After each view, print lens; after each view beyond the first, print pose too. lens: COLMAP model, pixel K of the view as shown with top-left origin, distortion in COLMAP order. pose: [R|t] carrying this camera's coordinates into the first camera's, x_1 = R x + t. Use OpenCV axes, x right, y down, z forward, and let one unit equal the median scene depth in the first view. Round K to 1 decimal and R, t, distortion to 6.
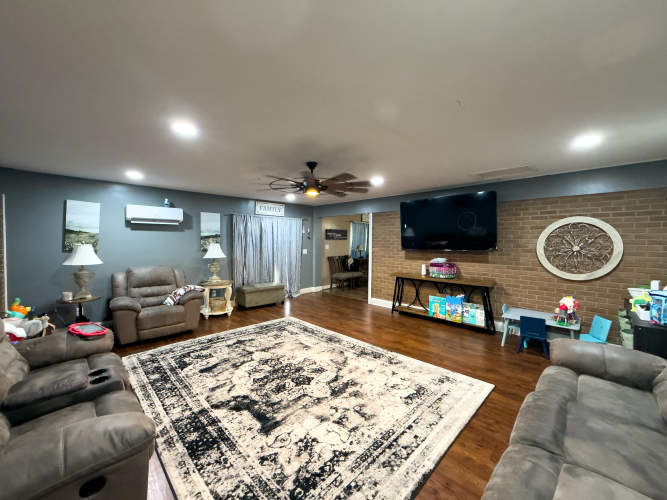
lens RADIAL K [[266.3, 0, 331.8], [0, 266.3, 249.3], [0, 0, 1]] dist [-0.000377, -0.000111]
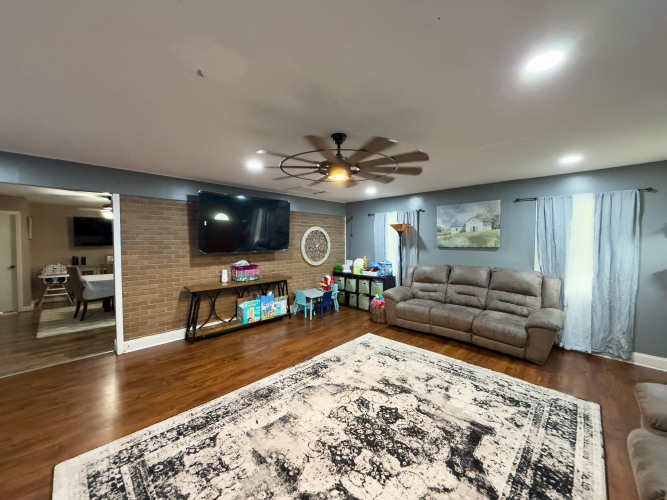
lens RADIAL K [[266.3, 0, 331.8], [0, 266.3, 249.3], [0, 0, 1]] dist [-0.000377, -0.000111]
pose [[-0.018414, -0.034681, 0.999229, -0.822846], [0.034580, 0.998778, 0.035302, -0.043418], [-0.999232, 0.035204, -0.017192, 1.066371]]
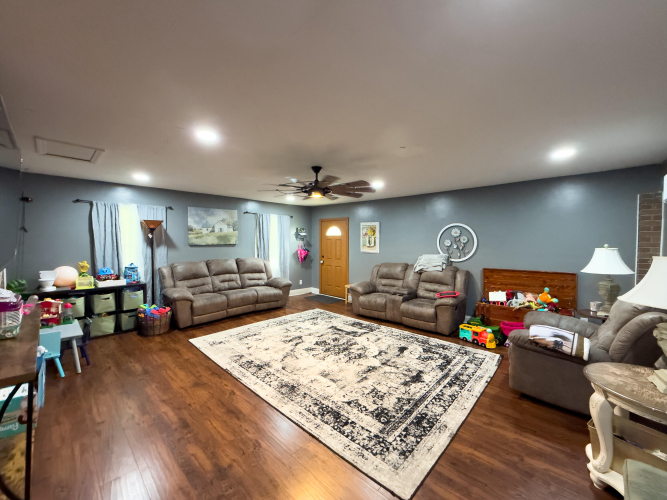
lens RADIAL K [[266.3, 0, 331.8], [0, 266.3, 249.3], [0, 0, 1]] dist [-0.000377, -0.000111]
pose [[-0.999324, -0.004177, -0.036536, -0.099405], [-0.006777, 0.997430, 0.071328, -0.078802], [0.036144, 0.071527, -0.996784, 2.117224]]
